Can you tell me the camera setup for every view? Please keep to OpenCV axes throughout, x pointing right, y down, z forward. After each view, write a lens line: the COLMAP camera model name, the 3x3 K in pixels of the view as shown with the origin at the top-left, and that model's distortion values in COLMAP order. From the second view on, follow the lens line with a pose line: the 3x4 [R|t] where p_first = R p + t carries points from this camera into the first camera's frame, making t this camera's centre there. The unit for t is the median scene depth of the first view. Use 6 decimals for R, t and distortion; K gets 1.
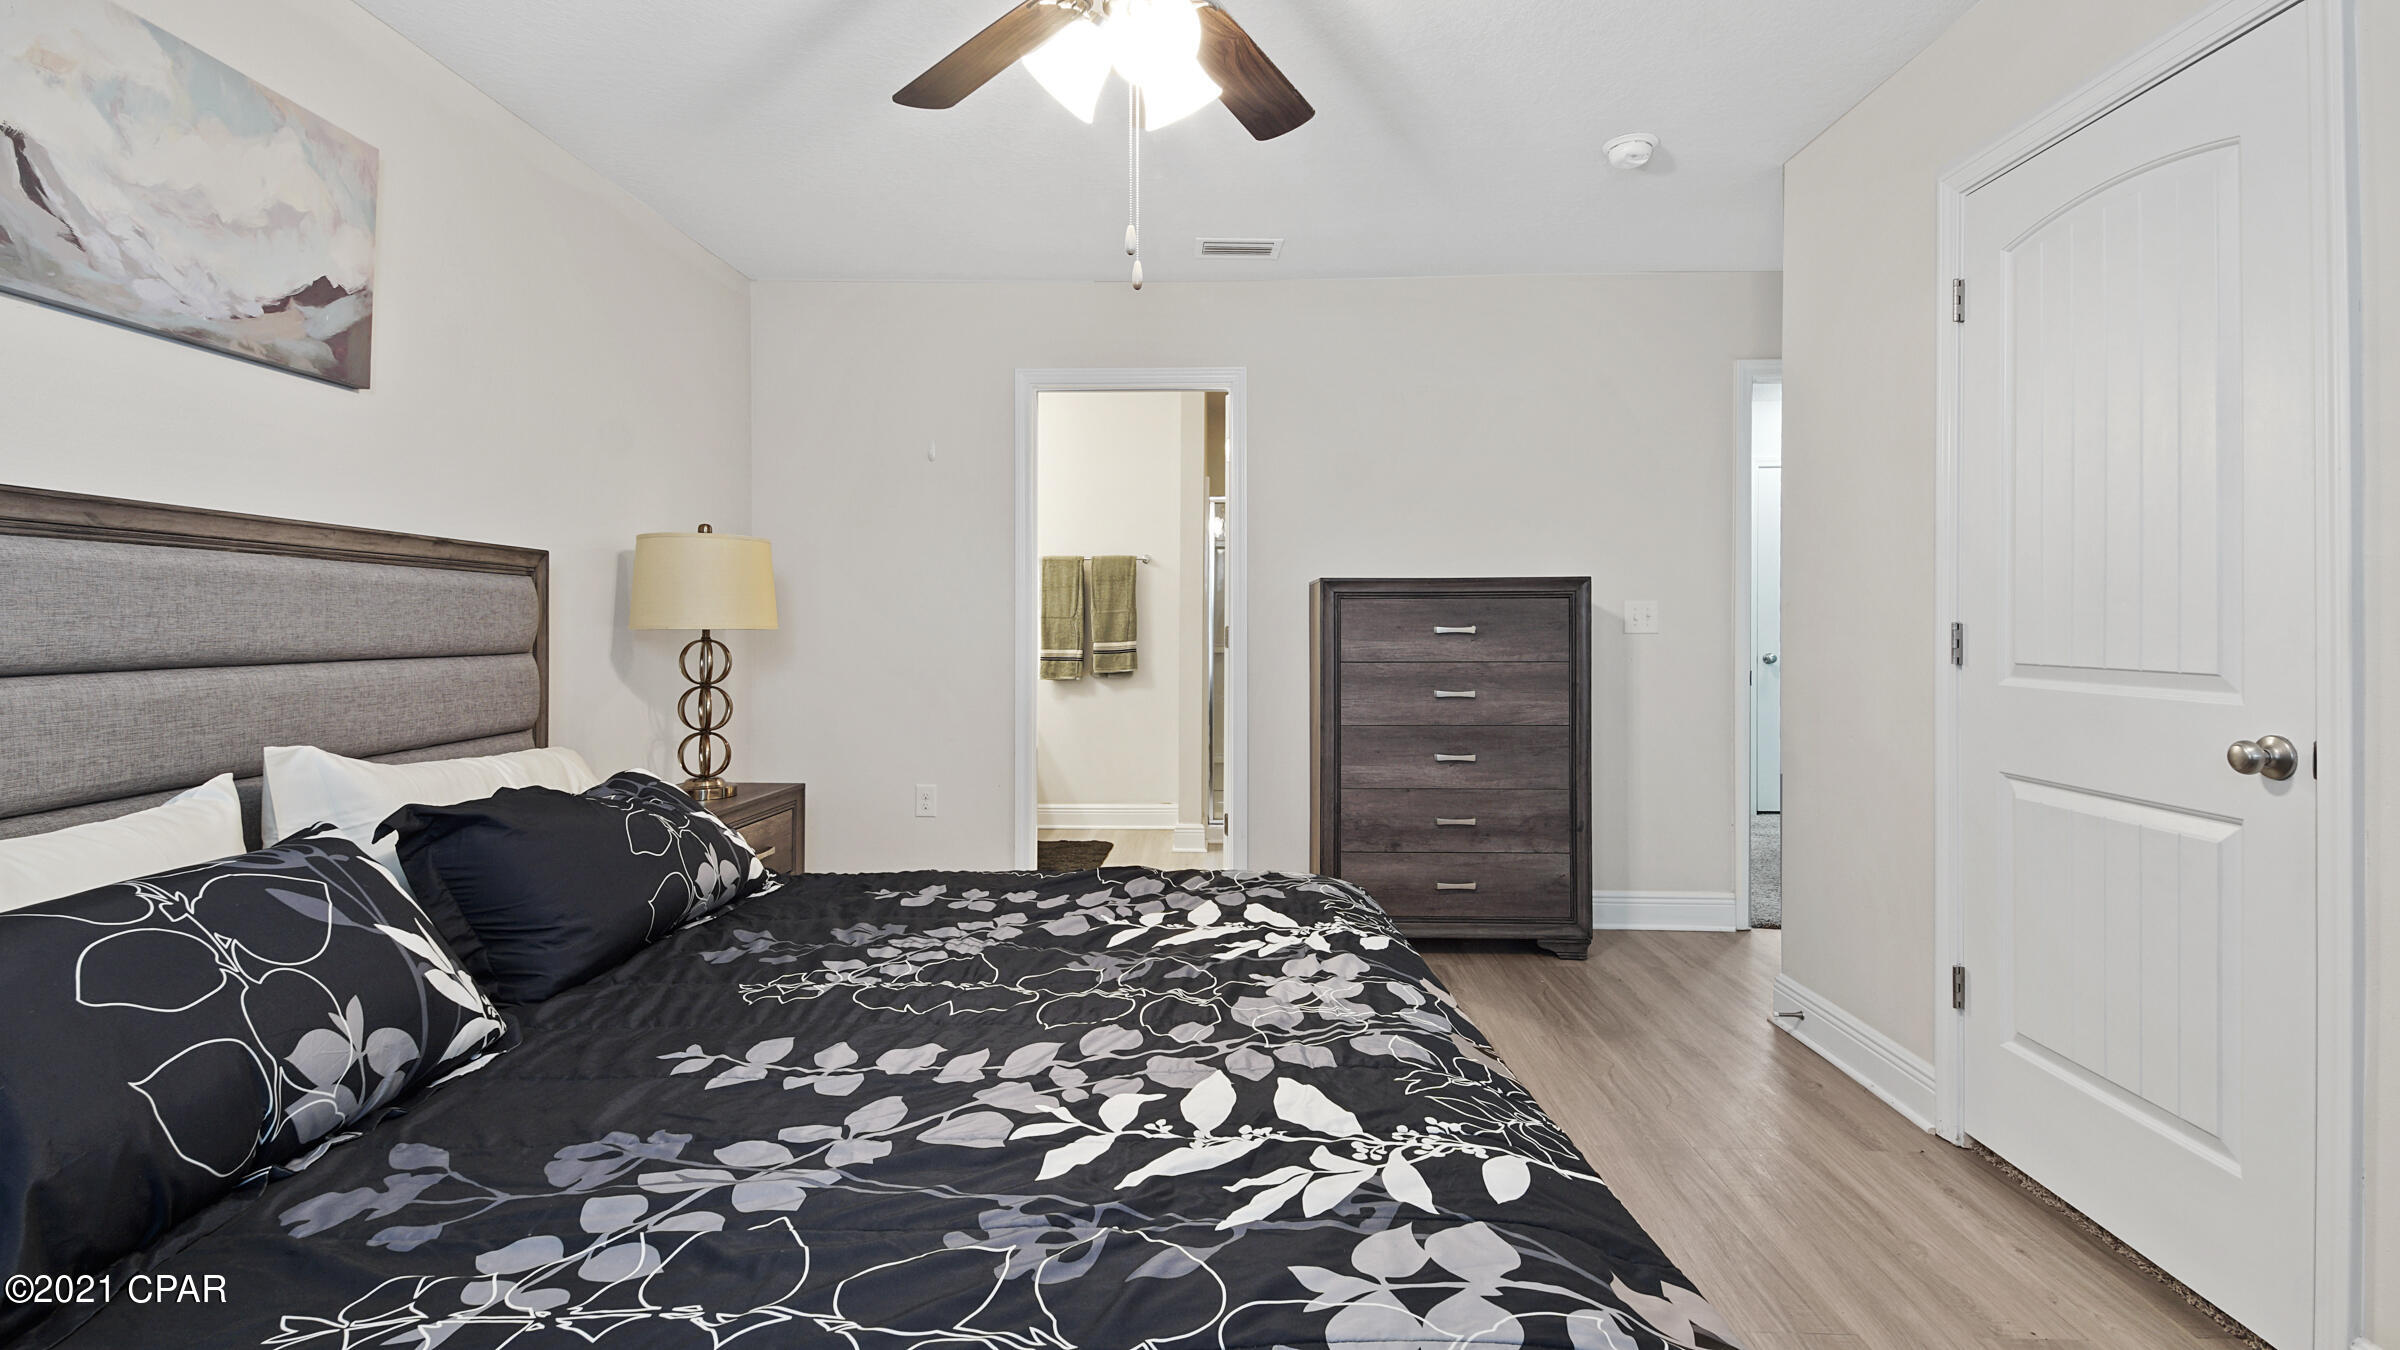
lens RADIAL K [[1043.3, 0, 1189.2], [0, 1043.3, 676.8], [0, 0, 1]] dist [0.015388, 0.000078]
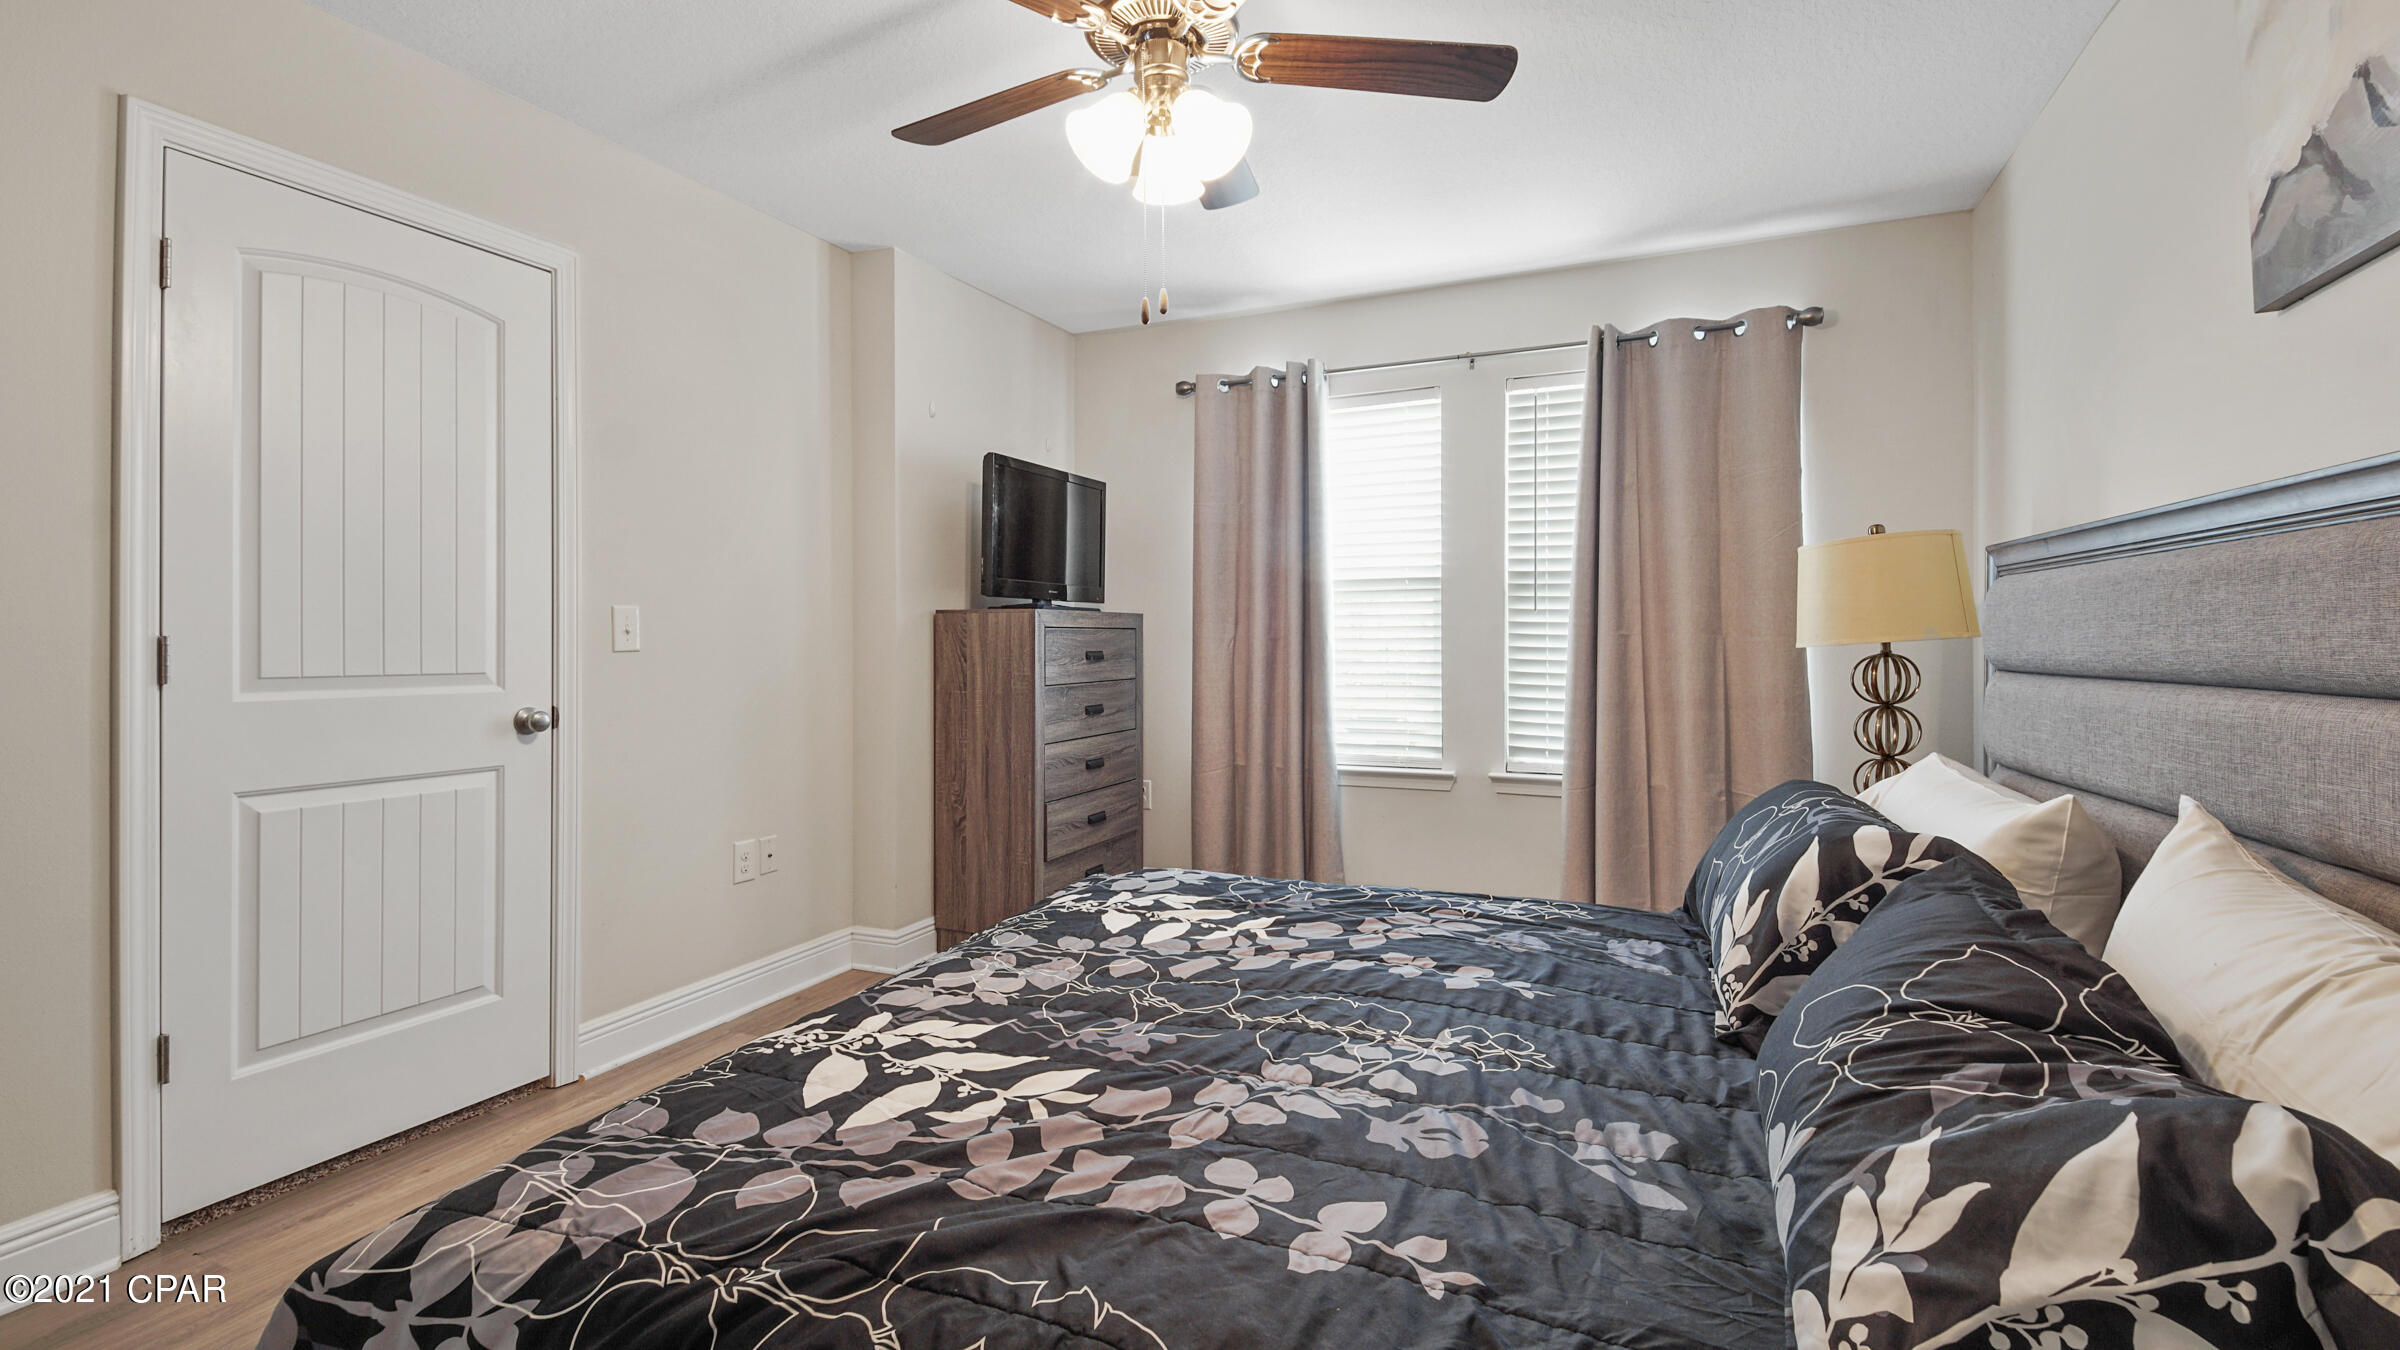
lens RADIAL K [[1043.3, 0, 1189.2], [0, 1043.3, 676.8], [0, 0, 1]] dist [0.015388, 0.000078]
pose [[-0.927211, -0.010131, 0.374402, -0.676187], [-0.009385, 0.999949, 0.003817, -0.019710], [-0.374422, 0.000025, -0.927259, 1.974447]]
